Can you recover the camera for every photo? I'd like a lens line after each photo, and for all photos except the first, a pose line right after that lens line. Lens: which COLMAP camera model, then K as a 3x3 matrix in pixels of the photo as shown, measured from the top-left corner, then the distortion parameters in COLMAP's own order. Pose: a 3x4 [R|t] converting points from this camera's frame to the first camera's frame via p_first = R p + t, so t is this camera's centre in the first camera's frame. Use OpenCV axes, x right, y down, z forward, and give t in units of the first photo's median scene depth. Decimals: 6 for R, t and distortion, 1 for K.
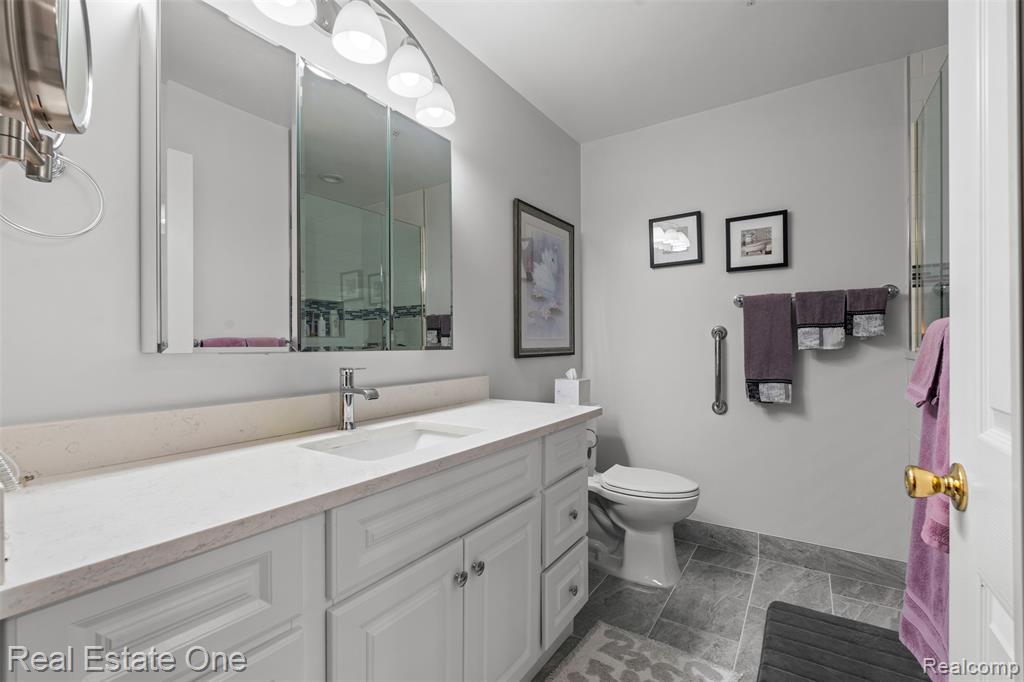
lens RADIAL K [[451.0, 0, 505.3], [0, 451.0, 343.5], [0, 0, 1]] dist [-0.004283, 0.000549]
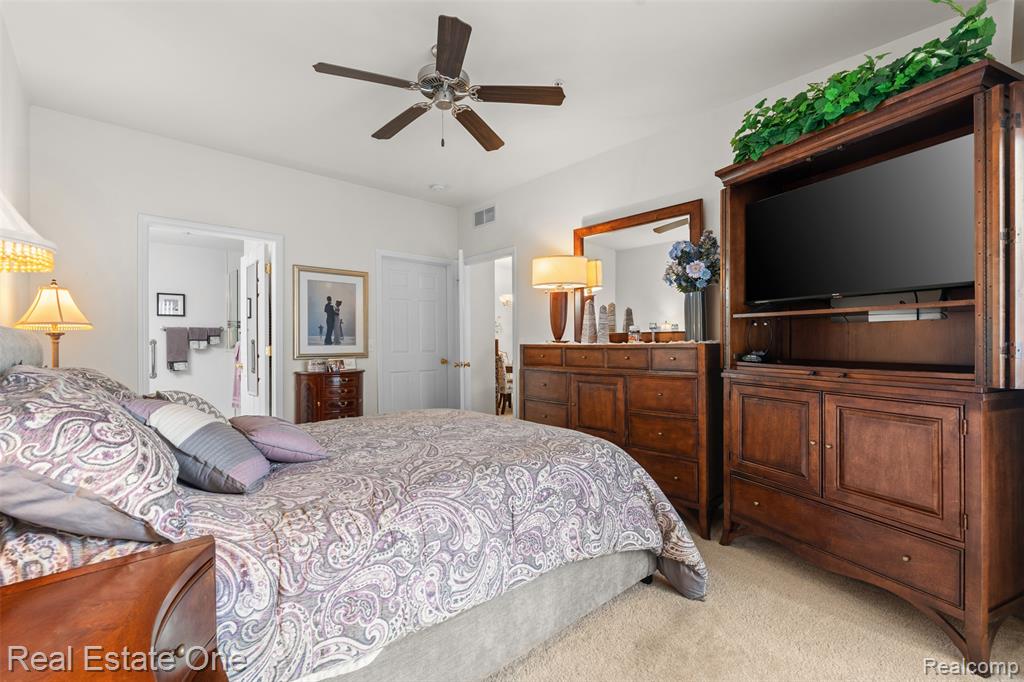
lens RADIAL K [[451.0, 0, 510.3], [0, 451.0, 338.1], [0, 0, 1]] dist [-0.004283, 0.000549]
pose [[0.248660, -0.002977, 0.968586, -1.402050], [-0.001630, 0.999993, 0.003493, -0.061940], [-0.968589, -0.002448, 0.248653, -1.436263]]
